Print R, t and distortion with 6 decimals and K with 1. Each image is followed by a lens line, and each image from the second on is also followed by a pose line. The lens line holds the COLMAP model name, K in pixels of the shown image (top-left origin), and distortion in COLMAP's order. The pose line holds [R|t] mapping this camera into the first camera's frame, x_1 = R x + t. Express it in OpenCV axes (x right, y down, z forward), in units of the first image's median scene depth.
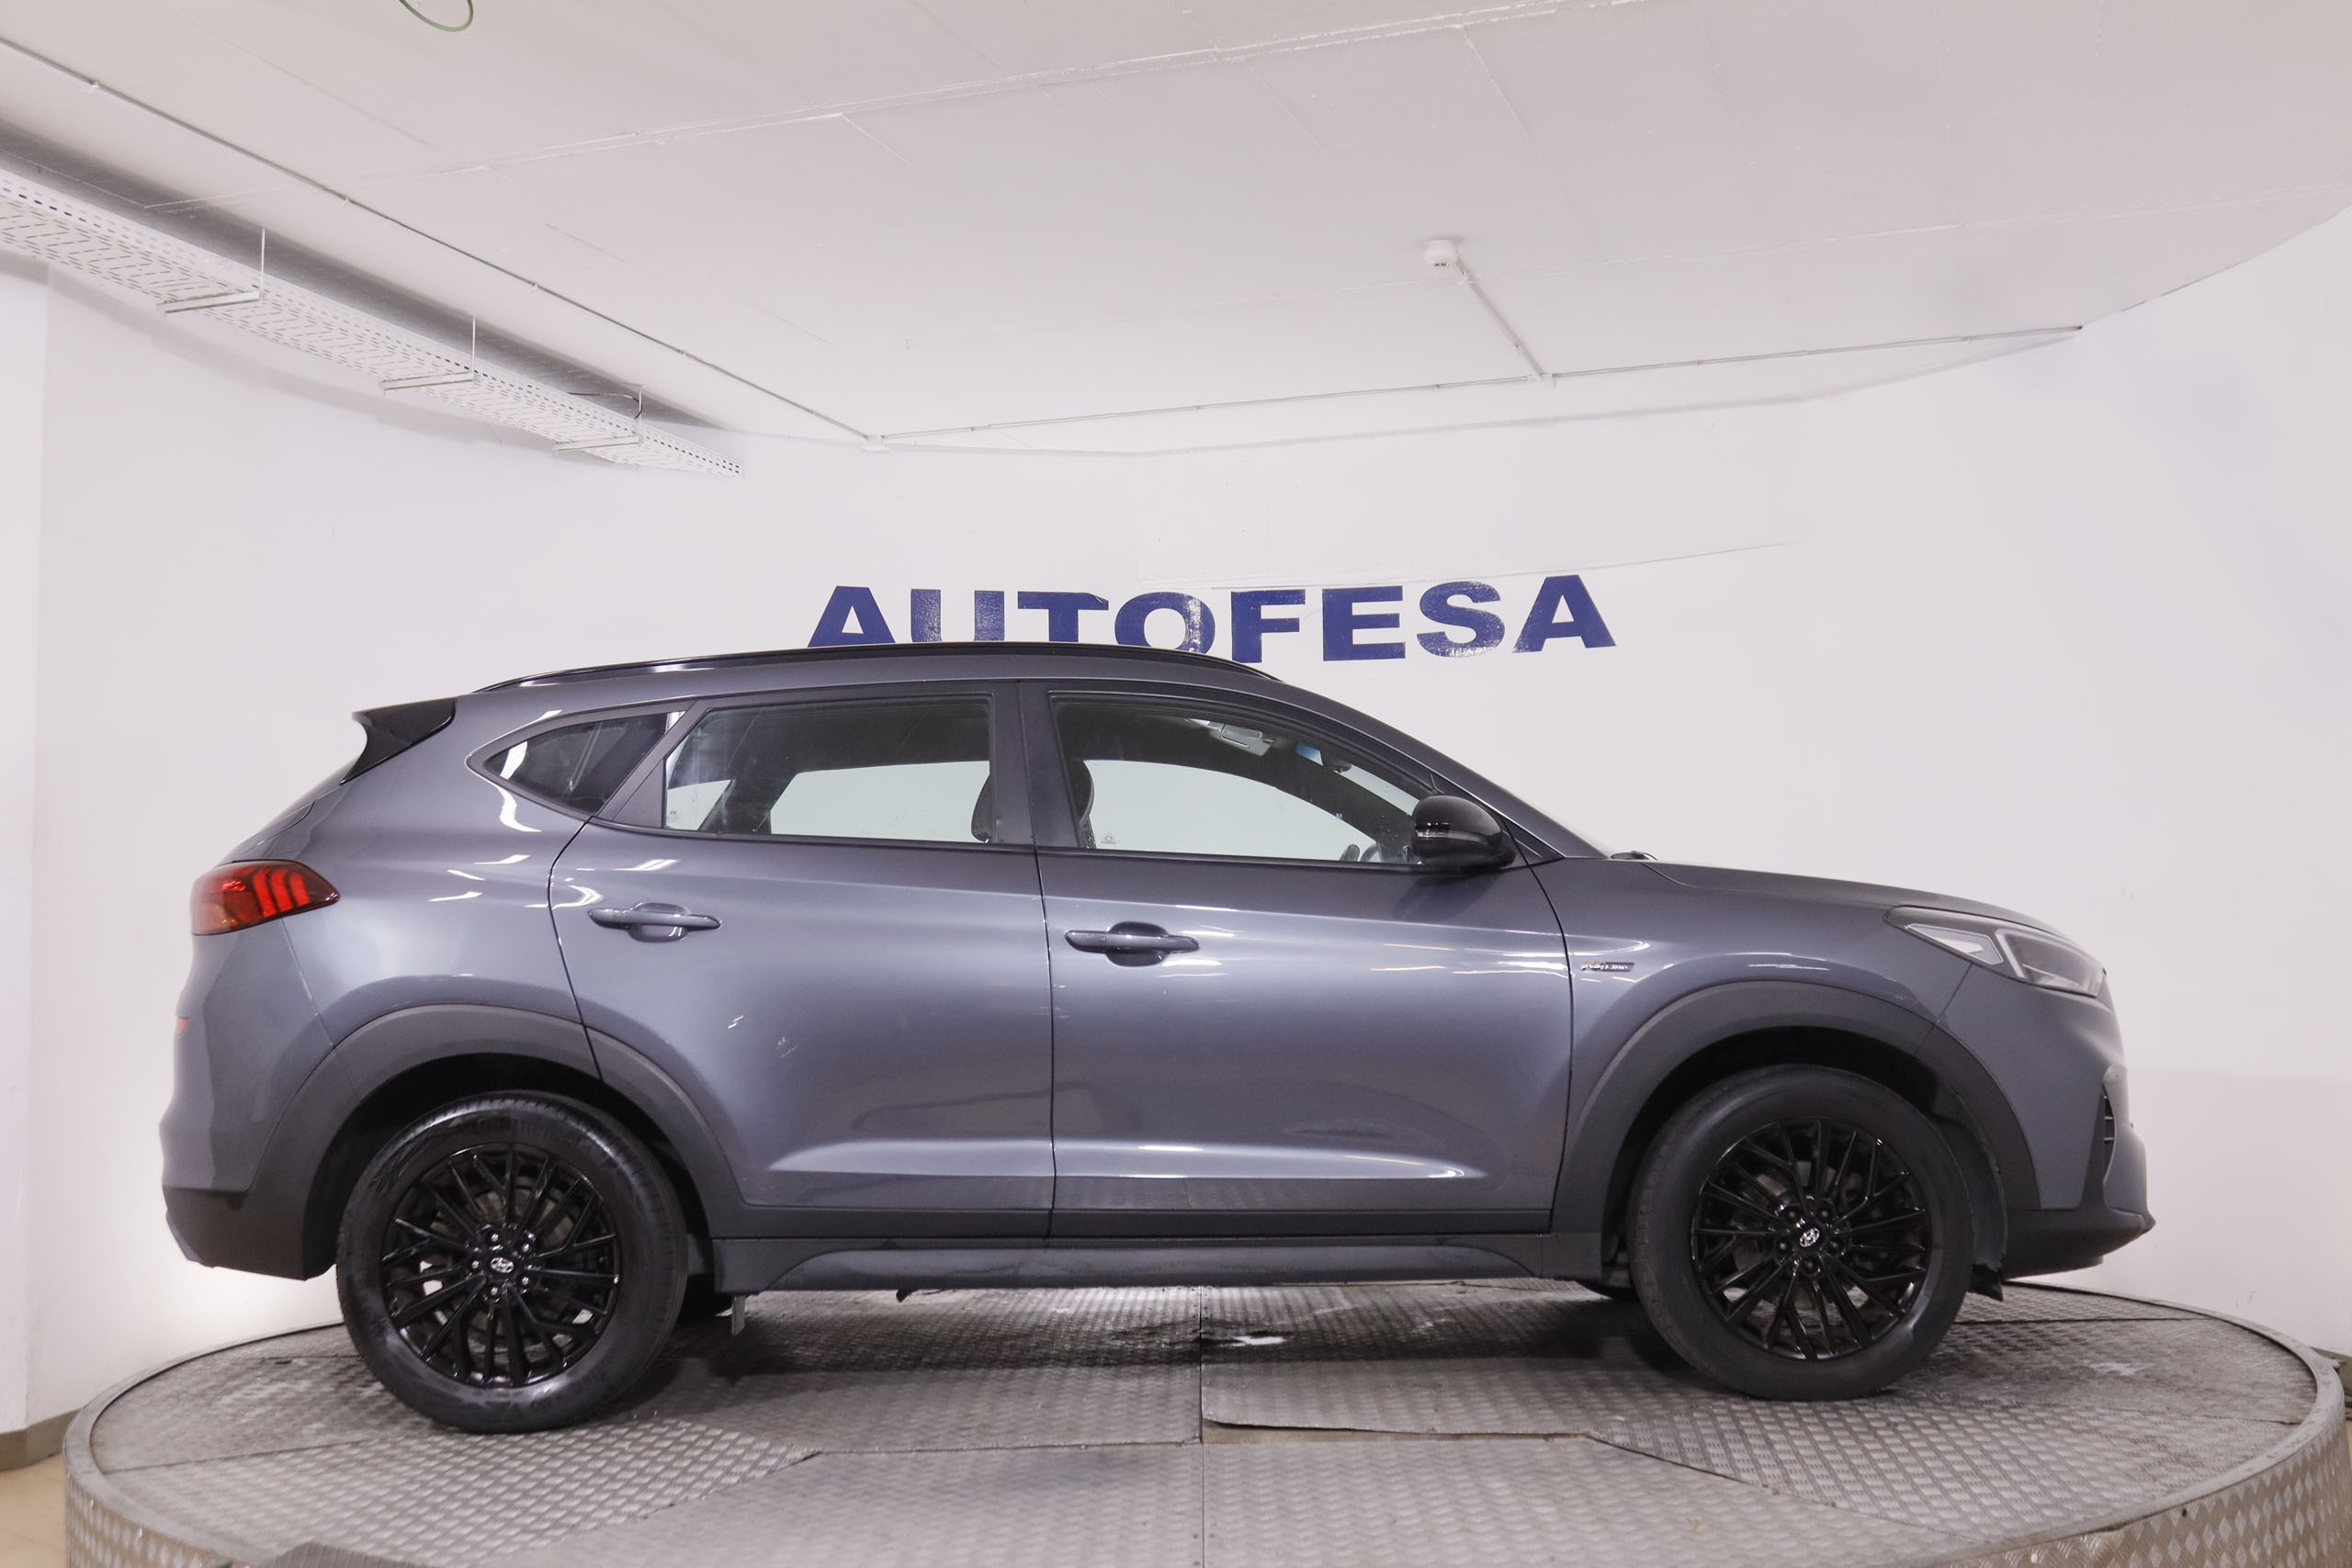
lens RADIAL K [[2538.0, 0, 1189.7], [0, 2538.0, 774.5], [0, 0, 1]] dist [-0.058089, 0.004935]
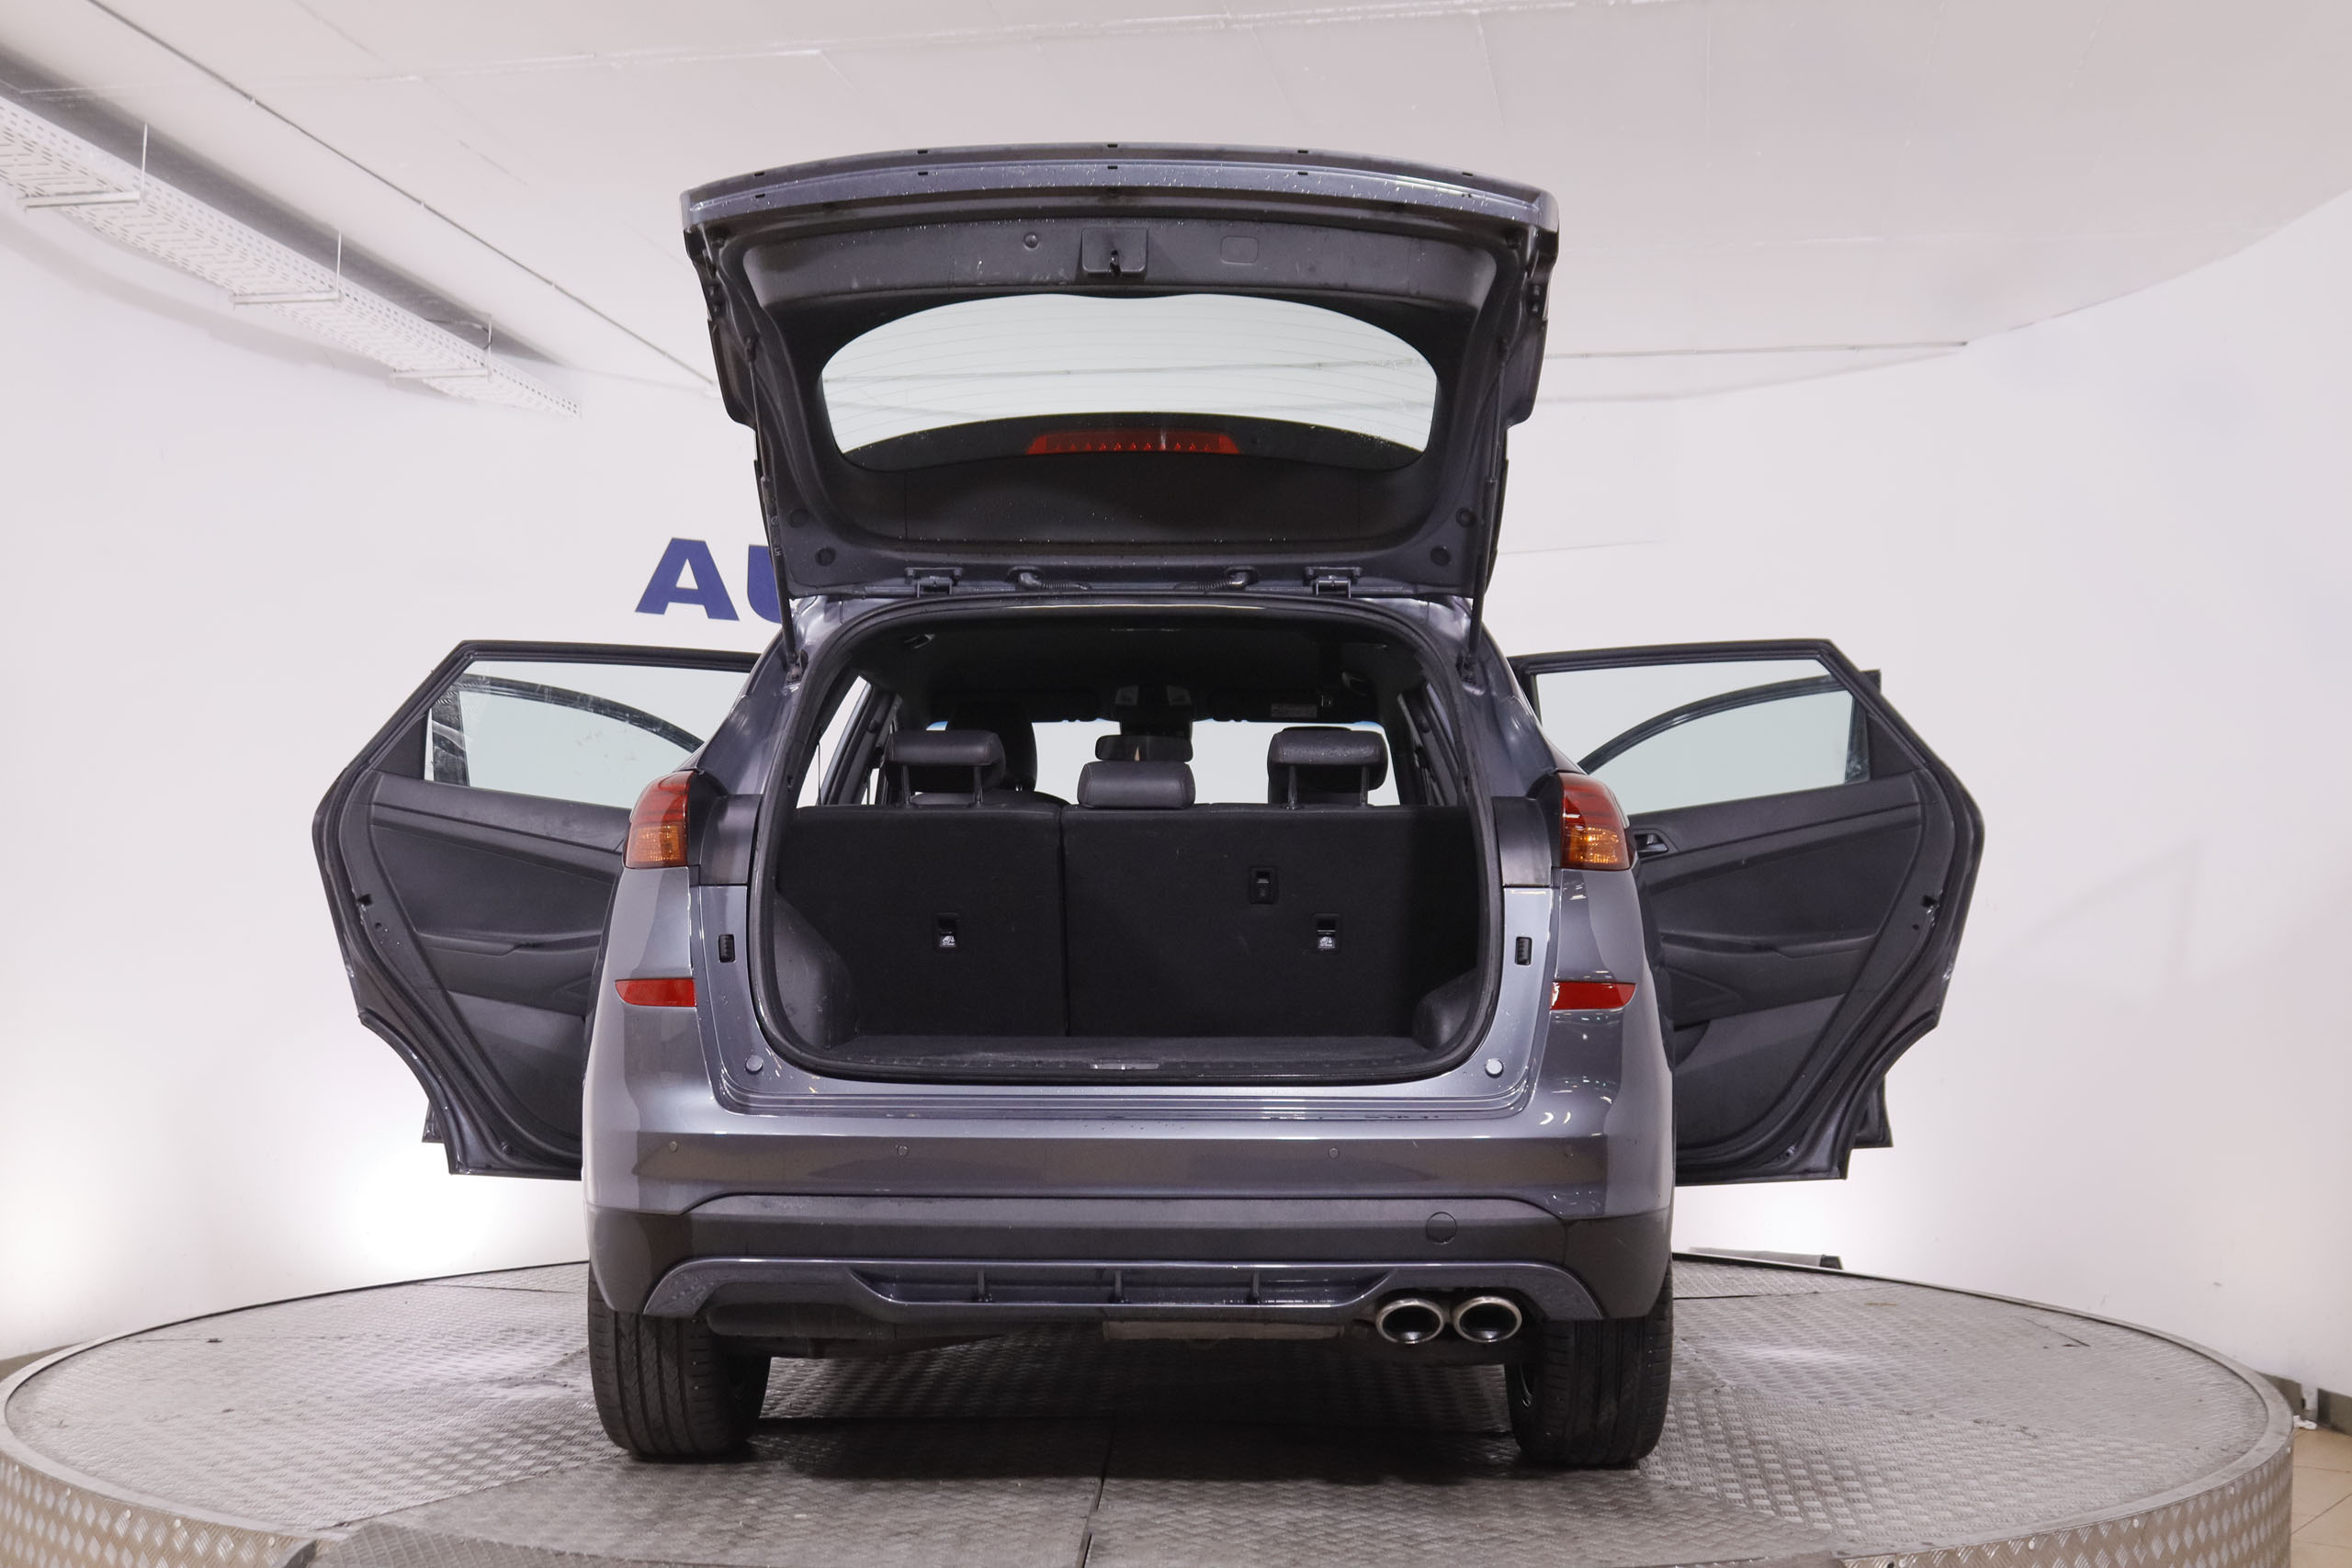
lens RADIAL K [[2675.3, 0, 1172.8], [0, 2675.3, 736.9], [0, 0, 1]] dist [-0.074130, 0.140434]
pose [[0.990668, 0.040114, 0.130259, -0.098981], [-0.039338, 0.999190, -0.008526, 0.001668], [-0.130495, 0.003322, 0.991443, -0.015913]]
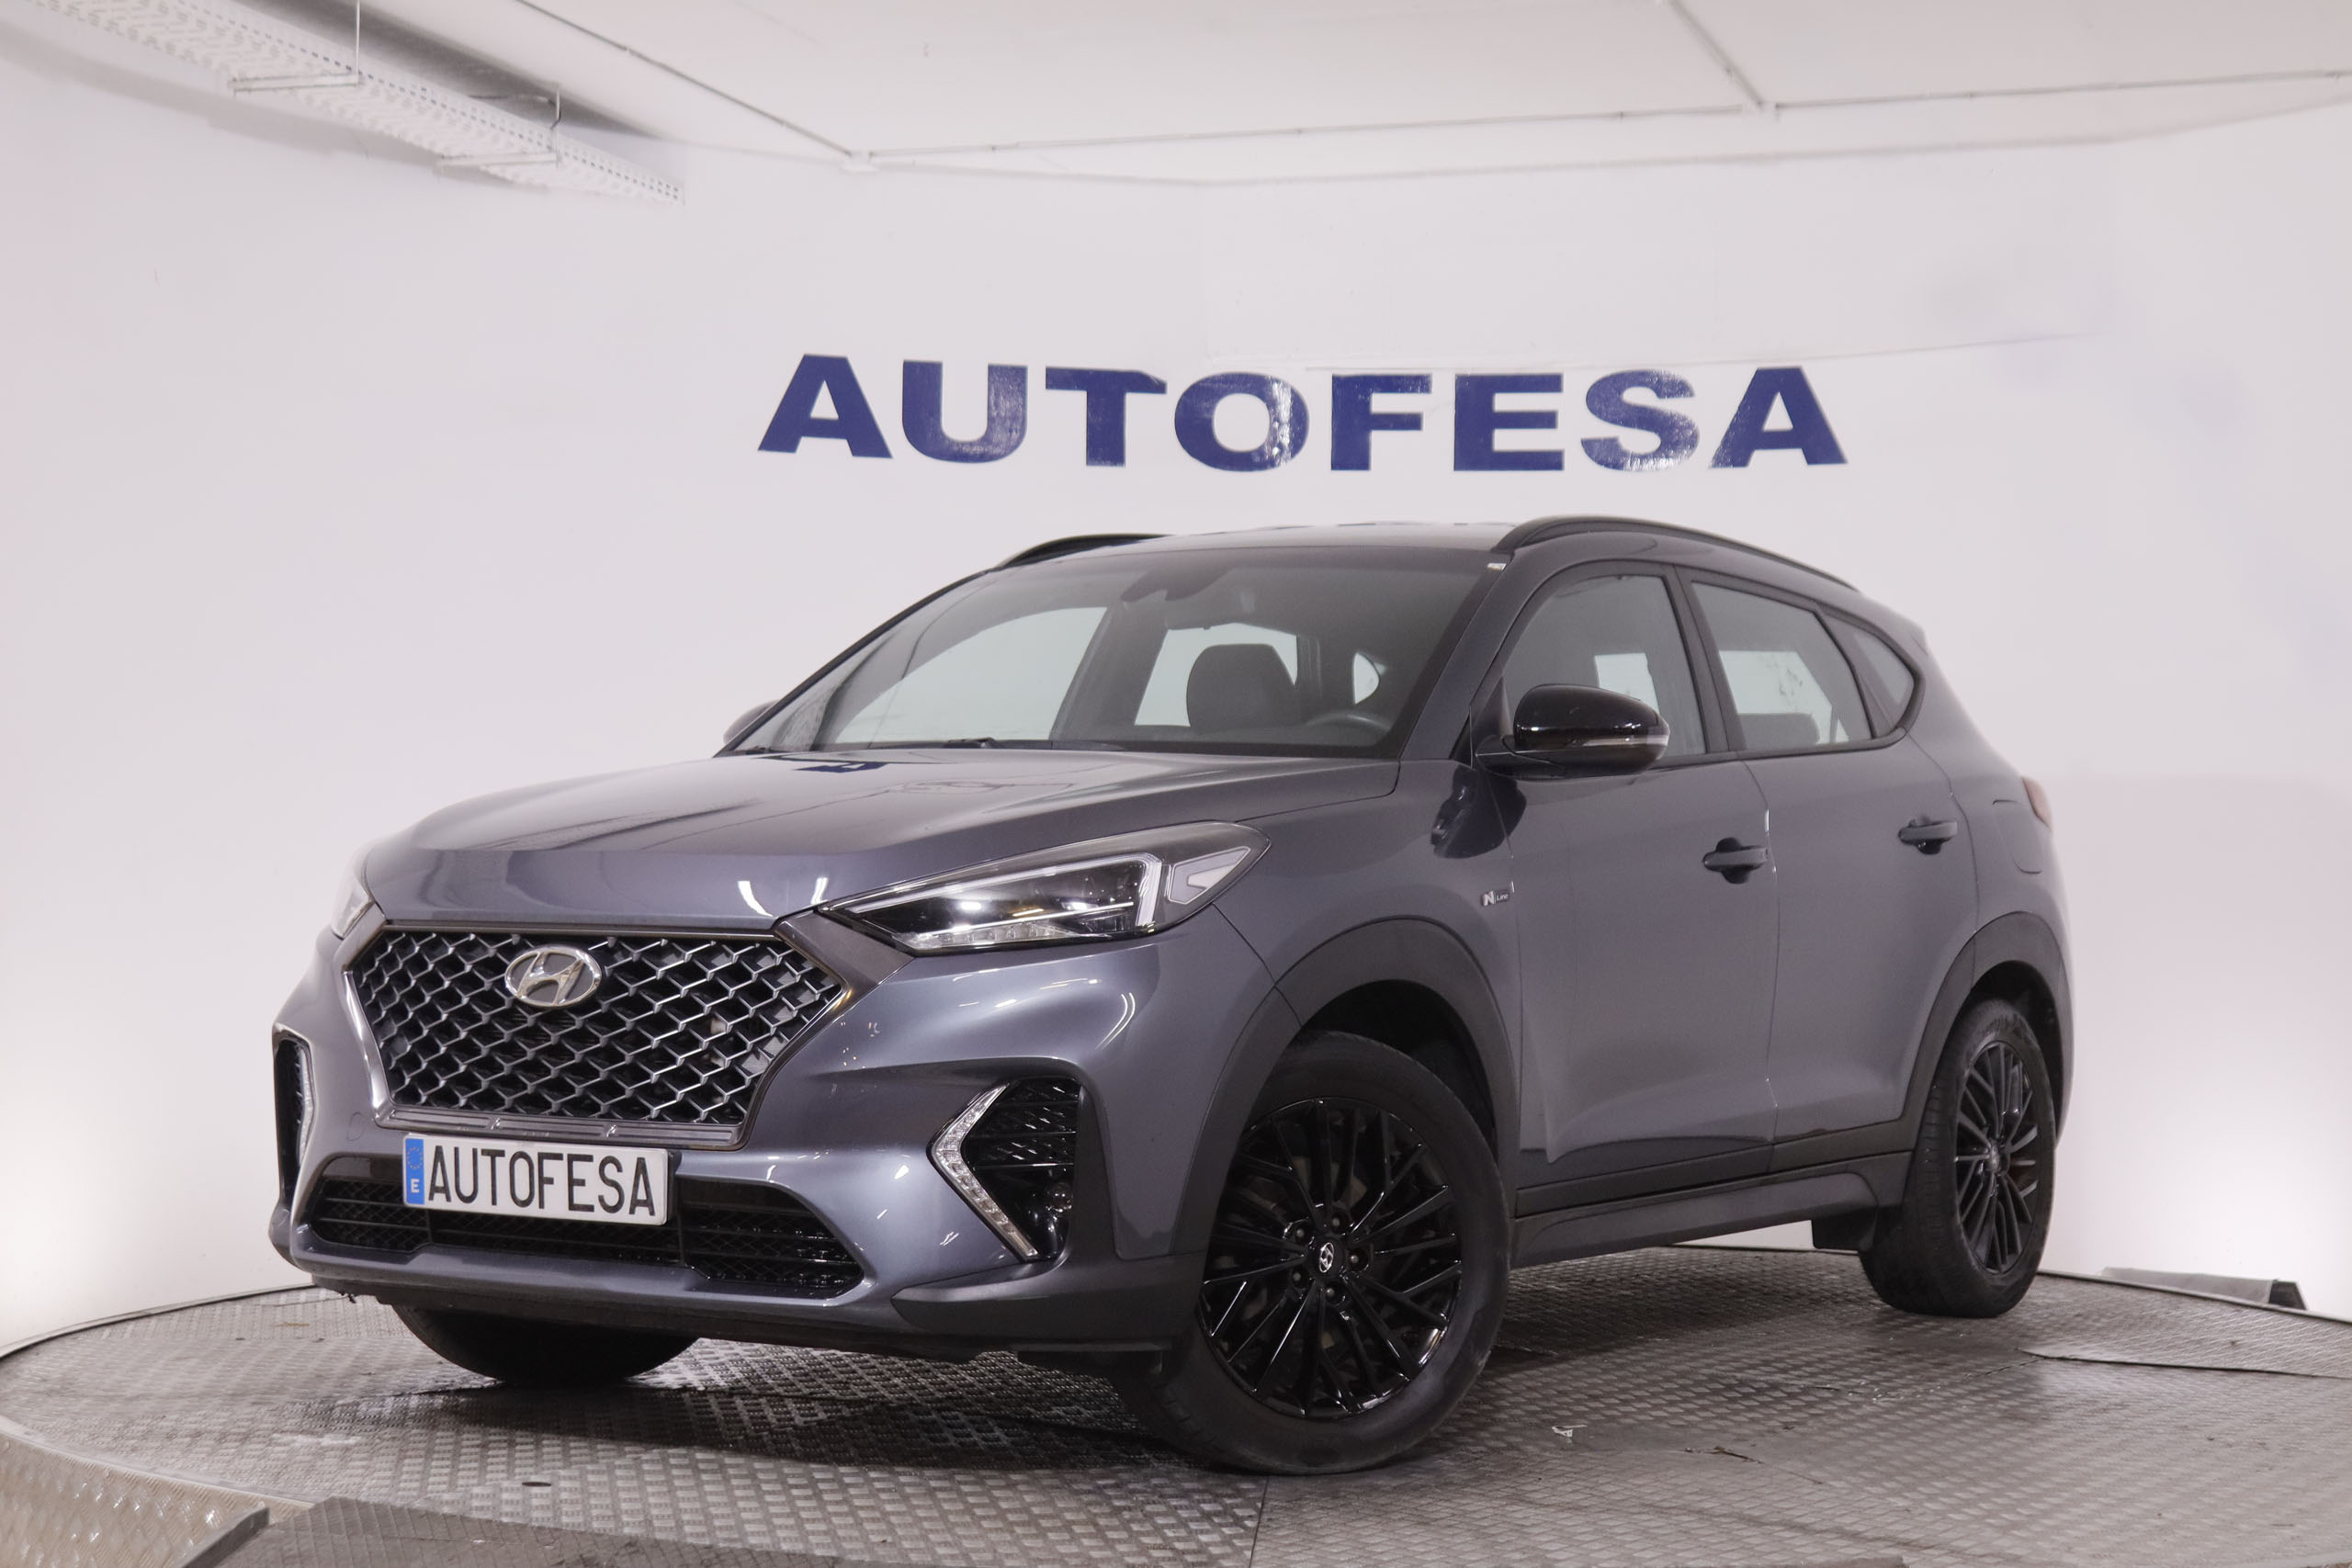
lens RADIAL K [[3925.2, 0, 1210.6], [0, 3925.2, 773.5], [0, 0, 1]] dist [0.014690, 0.064573]
pose [[0.999599, 0.027745, 0.005695, -0.028349], [-0.028005, 0.998235, 0.052362, -0.018579], [-0.004232, -0.052501, 0.998612, -0.192983]]
